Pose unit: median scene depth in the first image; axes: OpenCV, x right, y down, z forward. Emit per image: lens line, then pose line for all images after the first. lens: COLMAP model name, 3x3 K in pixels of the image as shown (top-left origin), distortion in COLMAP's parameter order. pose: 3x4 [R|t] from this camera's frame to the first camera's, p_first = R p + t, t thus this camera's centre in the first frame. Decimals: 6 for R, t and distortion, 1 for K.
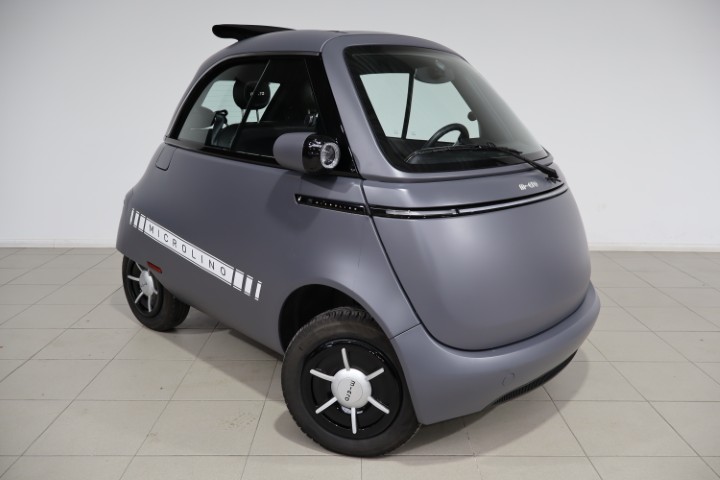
lens RADIAL K [[582.7, 0, 363.9], [0, 582.7, 238.8], [0, 0, 1]] dist [-0.011981, 0.031037]
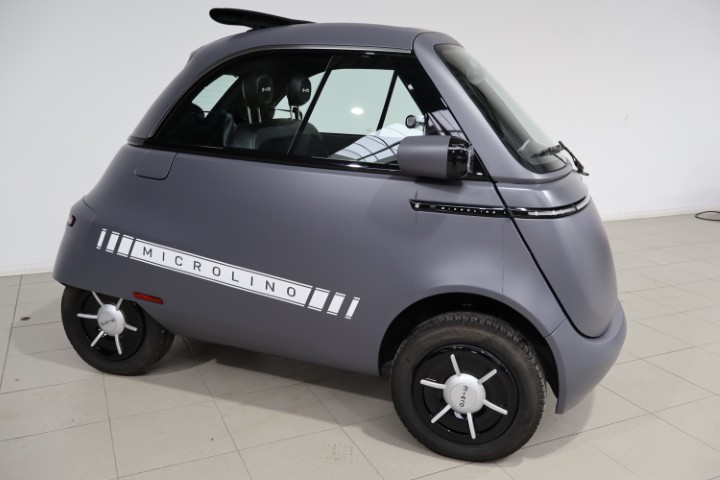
lens RADIAL K [[608.3, 0, 361.9], [0, 608.3, 241.4], [0, 0, 1]] dist [-0.003457, 0.002166]
pose [[0.914789, -0.082341, 0.395451, -0.514368], [0.077592, 0.996591, 0.028020, -0.039054], [-0.396410, 0.005051, 0.918060, 0.110080]]
